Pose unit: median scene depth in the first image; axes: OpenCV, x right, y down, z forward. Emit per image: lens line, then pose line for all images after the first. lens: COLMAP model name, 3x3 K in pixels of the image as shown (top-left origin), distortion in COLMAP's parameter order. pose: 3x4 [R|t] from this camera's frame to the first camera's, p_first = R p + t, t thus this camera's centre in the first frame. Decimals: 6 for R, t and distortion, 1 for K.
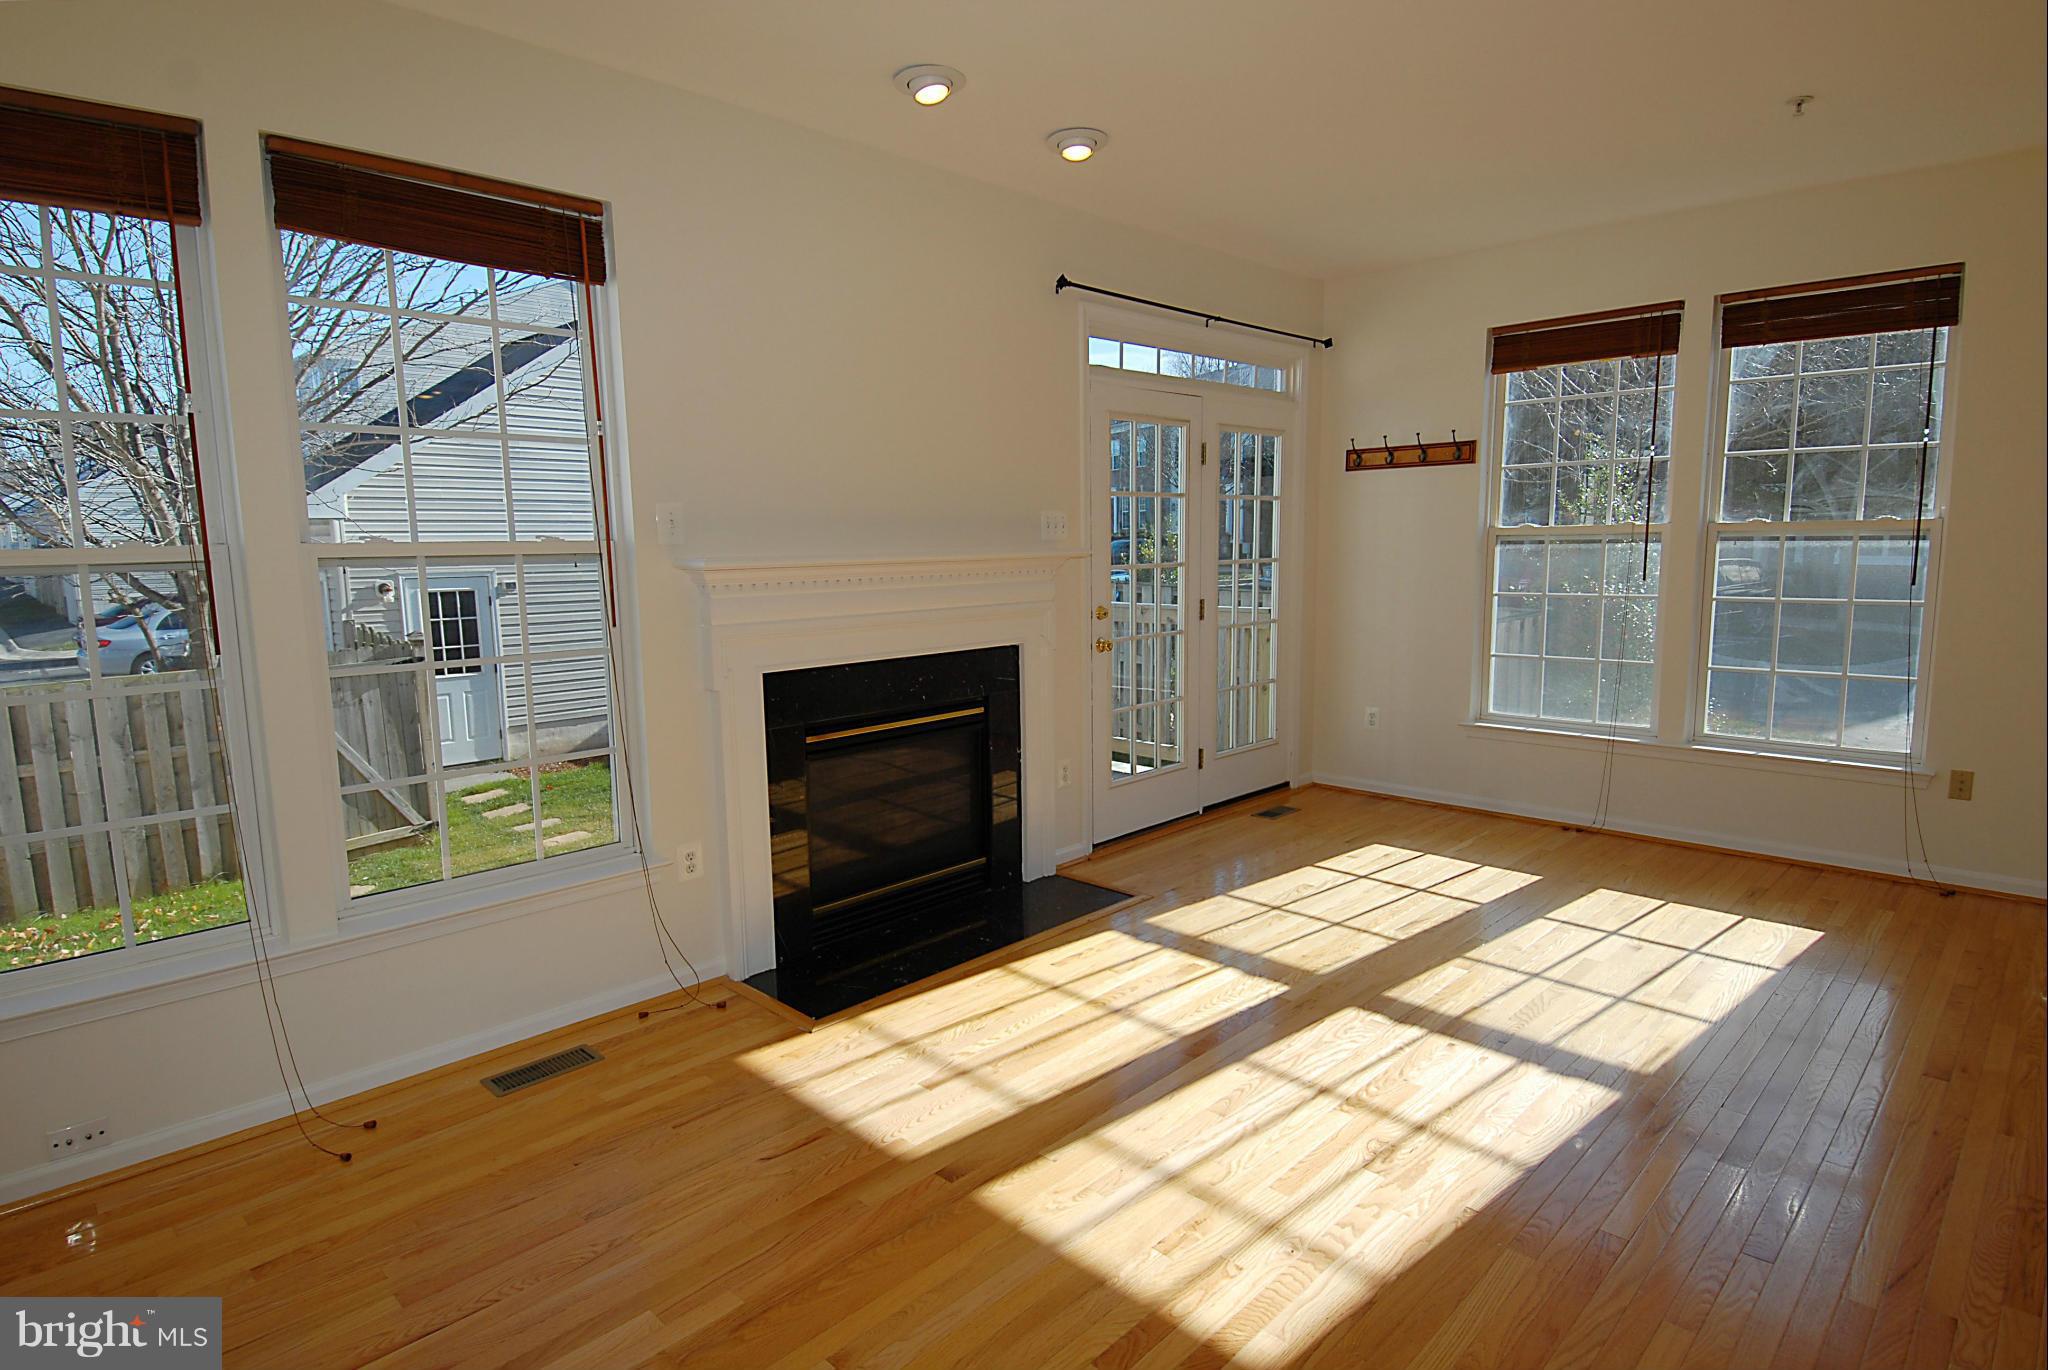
lens RADIAL K [[1094.0, 0, 1017.5], [0, 1094.0, 686.1], [0, 0, 1]] dist [0.056449, -0.054314]
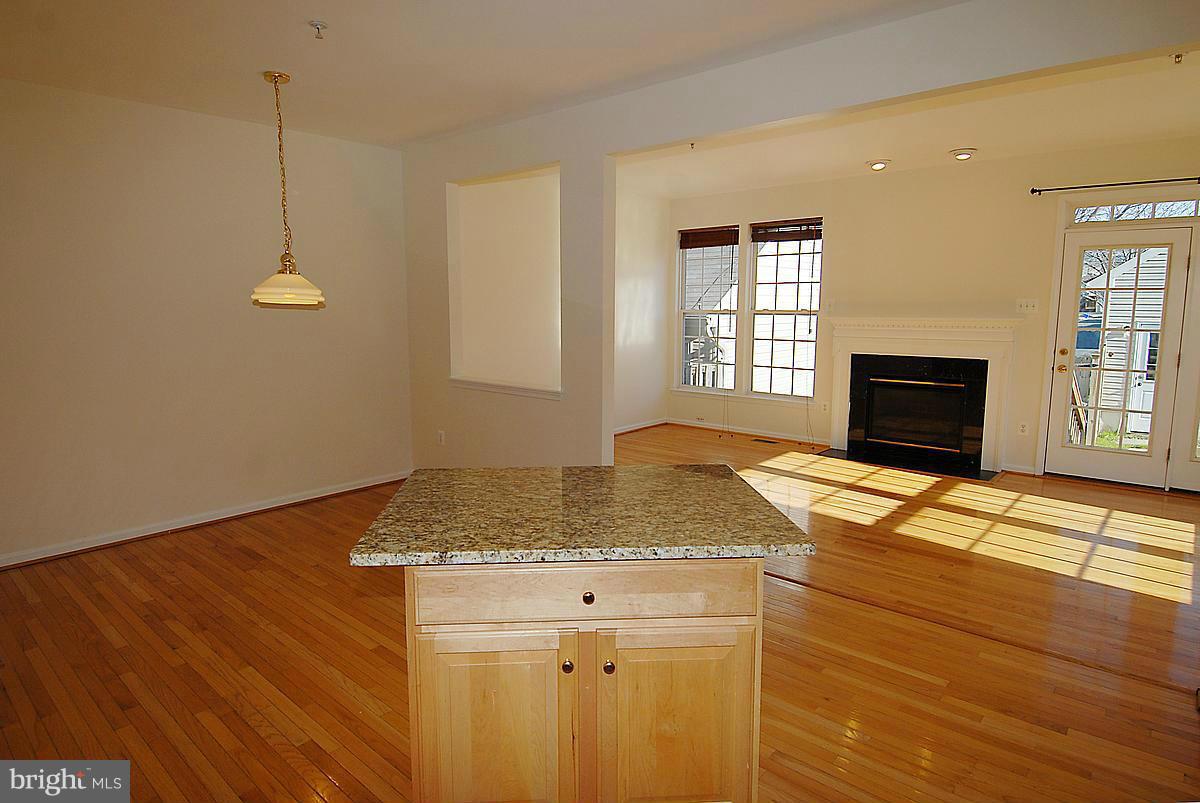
lens RADIAL K [[671.5, 0, 600.0], [0, 671.5, 401.5], [0, 0, 1]] dist [0.063654, -0.065007]
pose [[0.069327, 0.159840, -0.984706, 1.532810], [-0.133513, 0.979687, 0.149626, -0.066587], [0.988619, 0.121098, 0.089260, 0.132937]]
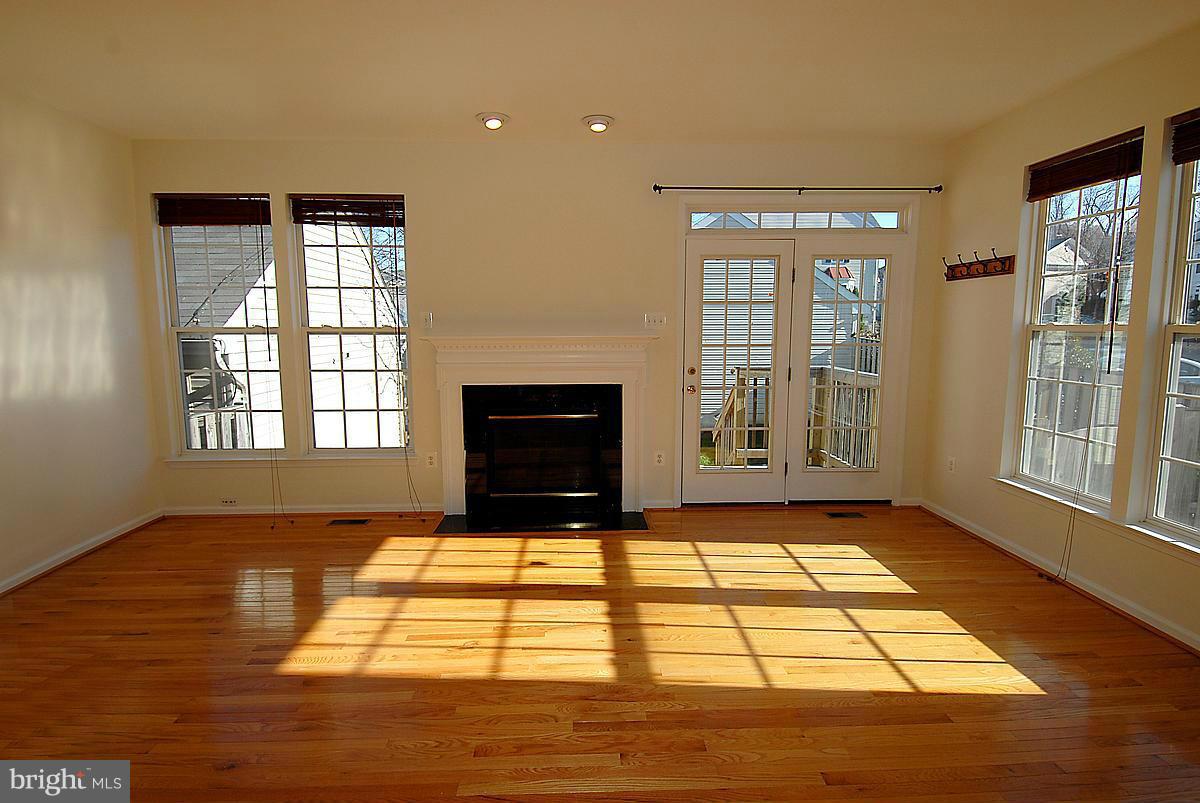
lens RADIAL K [[621.4, 0, 594.3], [0, 621.4, 404.8], [0, 0, 1]] dist [0.043920, -0.048643]
pose [[0.725465, 0.099686, -0.681002, 0.812510], [-0.099894, 0.994229, 0.039121, -0.047068], [0.680971, 0.039647, 0.731236, 0.222440]]
